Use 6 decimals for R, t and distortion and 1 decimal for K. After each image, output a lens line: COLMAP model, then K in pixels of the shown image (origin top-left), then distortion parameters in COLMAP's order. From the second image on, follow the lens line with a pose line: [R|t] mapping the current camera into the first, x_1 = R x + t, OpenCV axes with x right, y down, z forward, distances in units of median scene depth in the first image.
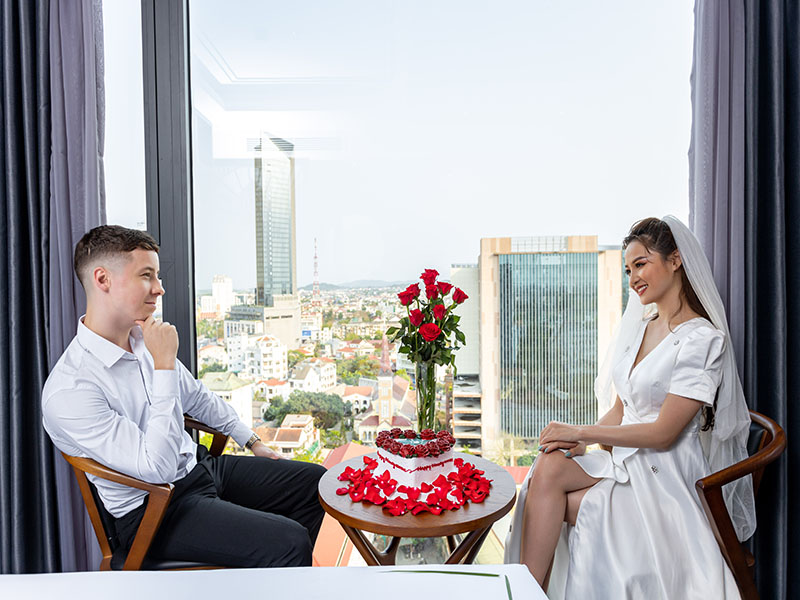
lens RADIAL K [[513.4, 0, 408.4], [0, 513.4, 300.5], [0, 0, 1]] dist [-0.010276, 0.006418]
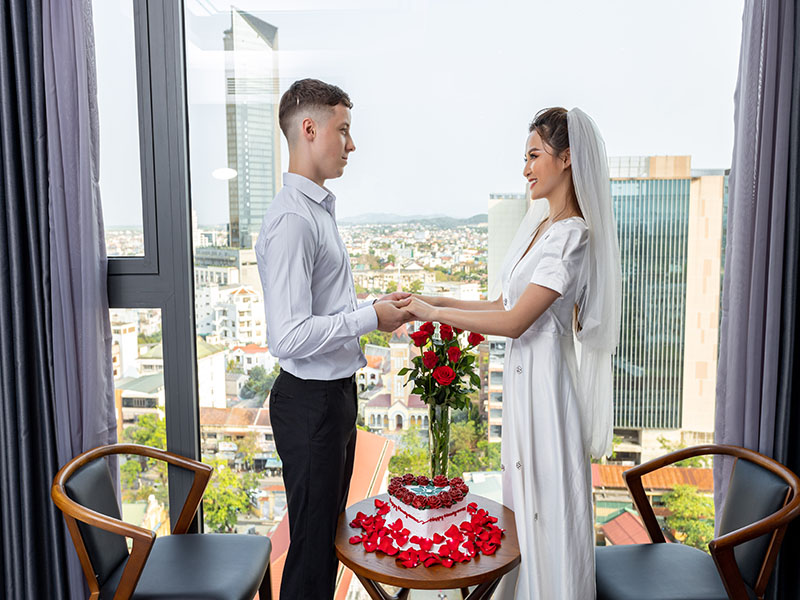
lens RADIAL K [[685.0, 0, 408.0], [0, 685.0, 291.8], [0, 0, 1]] dist [0.029199, -0.047111]
pose [[0.999426, 0.006156, -0.033320, 0.014344], [-0.003695, 0.997294, 0.073425, -0.179137], [0.033682, -0.073259, 0.996744, -0.259394]]
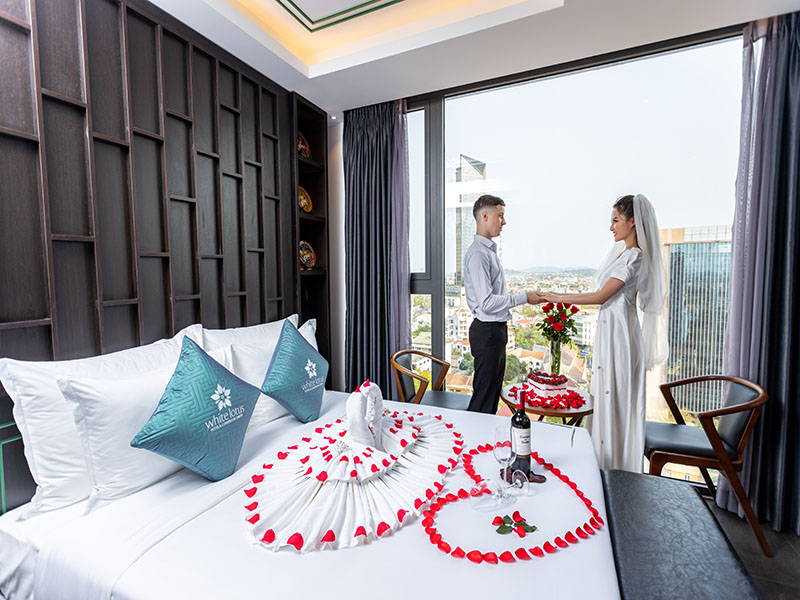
lens RADIAL K [[385.0, 0, 395.1], [0, 385.0, 297.5], [0, 0, 1]] dist [0.004566, 0.003803]
pose [[0.902884, 0.031091, -0.428758, 0.105553], [-0.014282, 0.999000, 0.042367, -0.105435], [0.429646, -0.032129, 0.902426, -0.629011]]
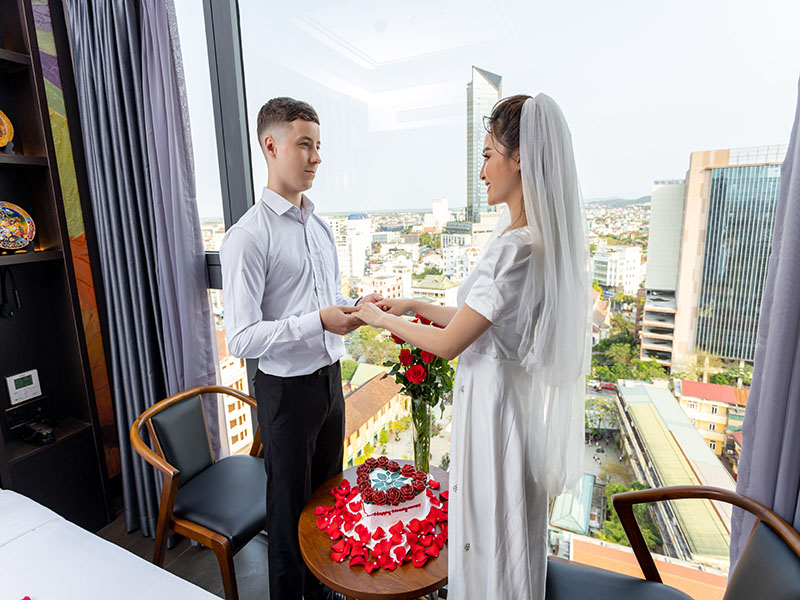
lens RADIAL K [[427.9, 0, 392.0], [0, 427.9, 290.5], [0, 0, 1]] dist [-0.001891, -0.001689]
pose [[0.897122, 0.066055, -0.436816, 0.337703], [0.008466, 0.986007, 0.166490, -0.232139], [0.441701, -0.153060, 0.884009, 0.240913]]
